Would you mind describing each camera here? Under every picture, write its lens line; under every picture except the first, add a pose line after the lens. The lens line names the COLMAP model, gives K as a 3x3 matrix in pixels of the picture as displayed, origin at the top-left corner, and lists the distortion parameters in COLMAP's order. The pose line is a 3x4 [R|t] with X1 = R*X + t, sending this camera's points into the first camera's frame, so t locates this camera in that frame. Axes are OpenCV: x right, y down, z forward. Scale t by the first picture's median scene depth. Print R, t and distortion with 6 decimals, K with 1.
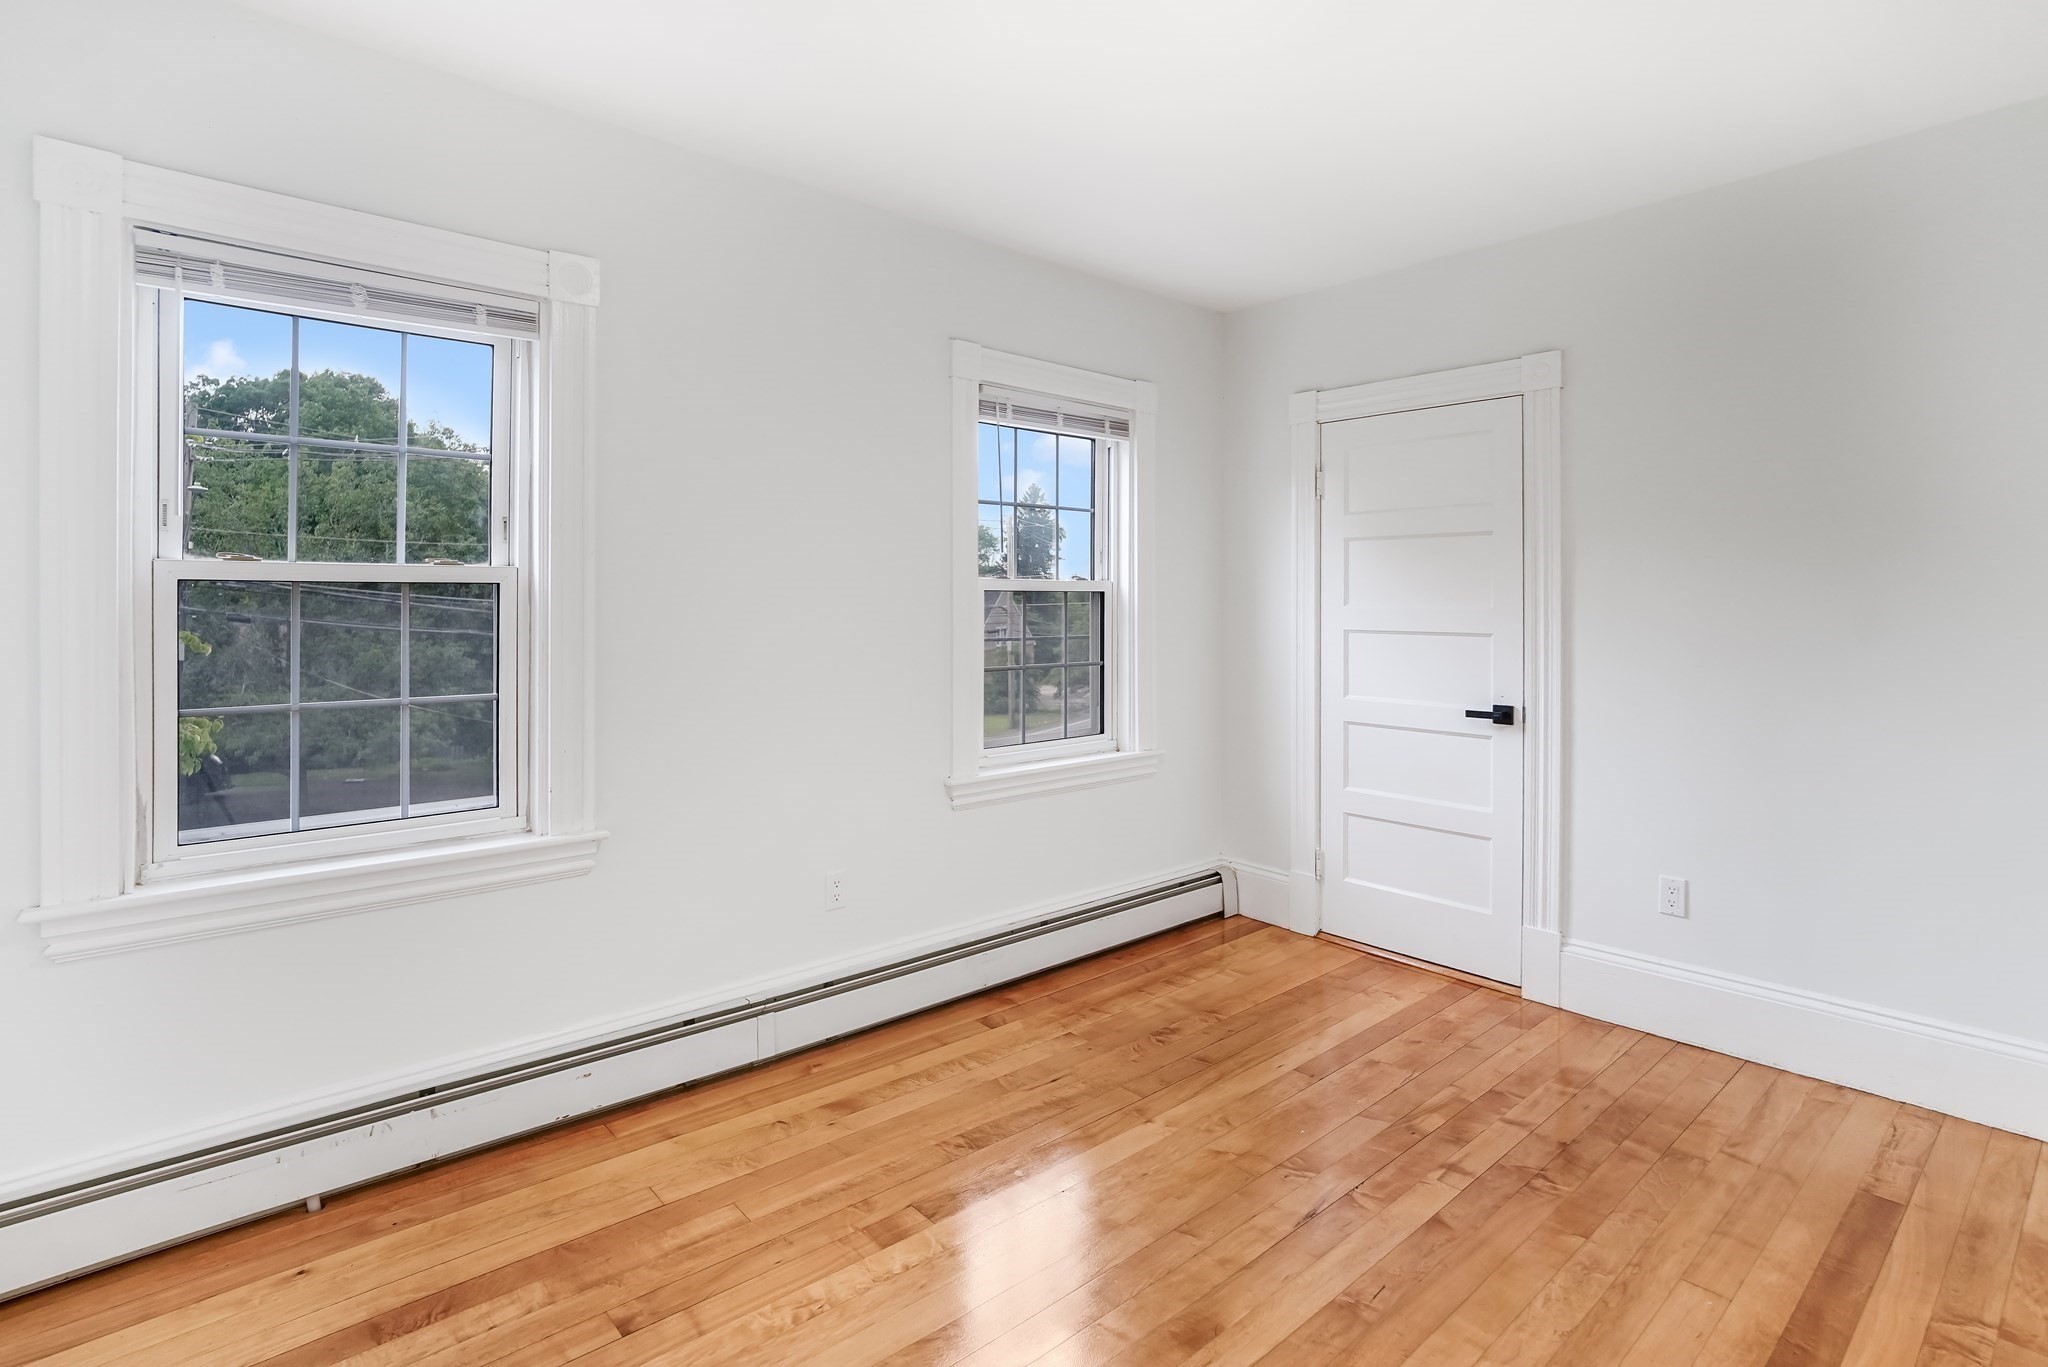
lens RADIAL K [[996.3, 0, 1047.7], [0, 996.3, 611.5], [0, 0, 1]] dist [-0.015062, 0.005170]
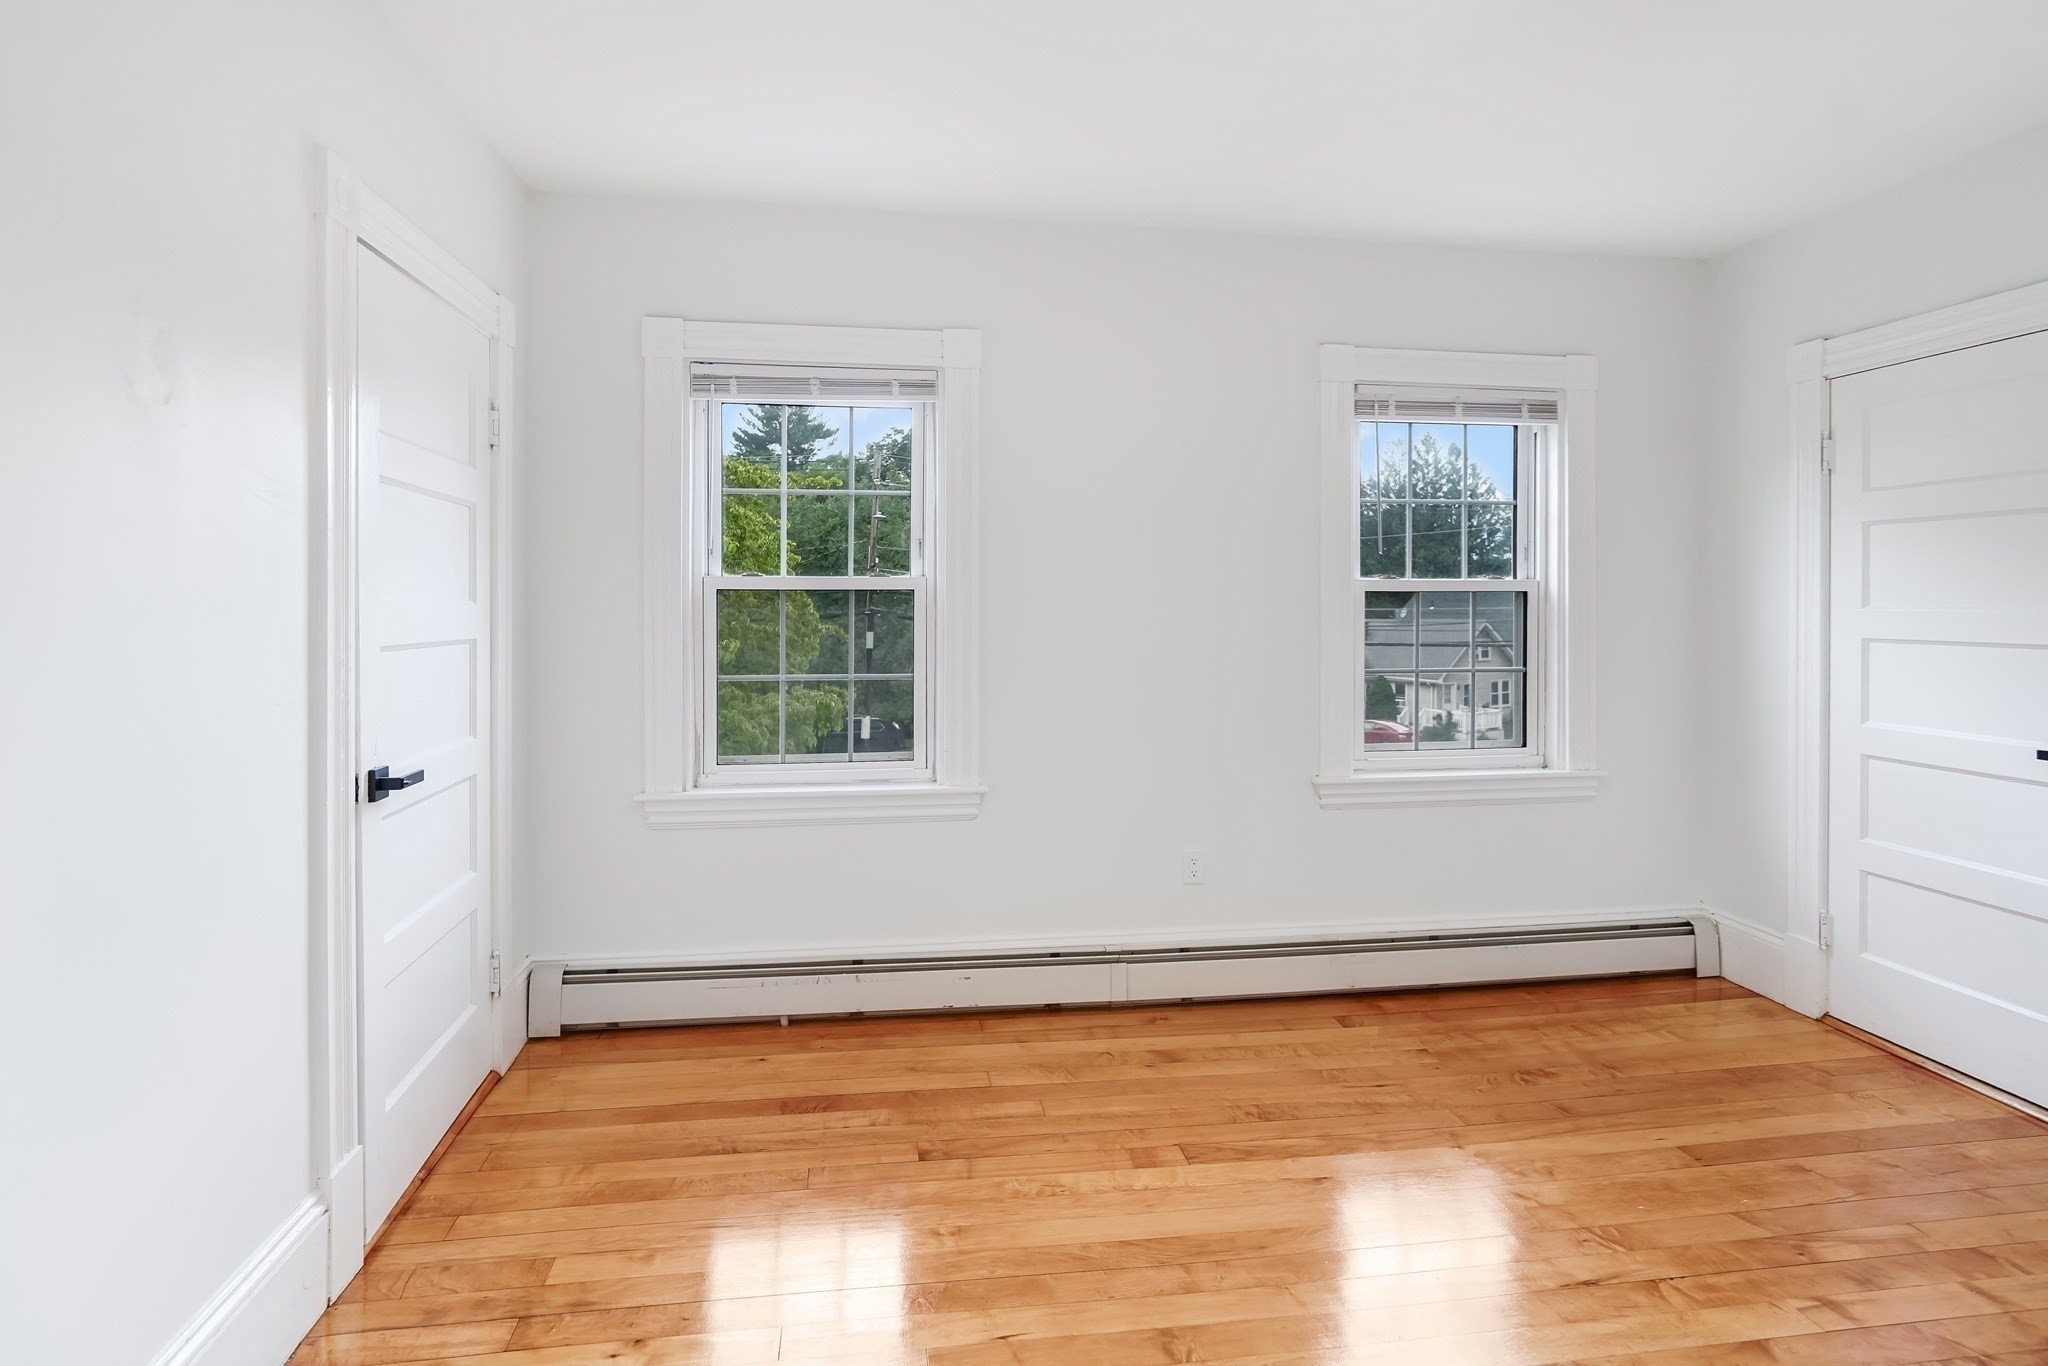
lens RADIAL K [[996.3, 0, 1025.1], [0, 996.3, 616.7], [0, 0, 1]] dist [-0.015062, 0.005170]
pose [[0.842605, 0.005959, -0.538500, 0.250788], [-0.003581, 0.999979, 0.005463, -0.000338], [0.538521, -0.002675, 0.842608, -0.024392]]
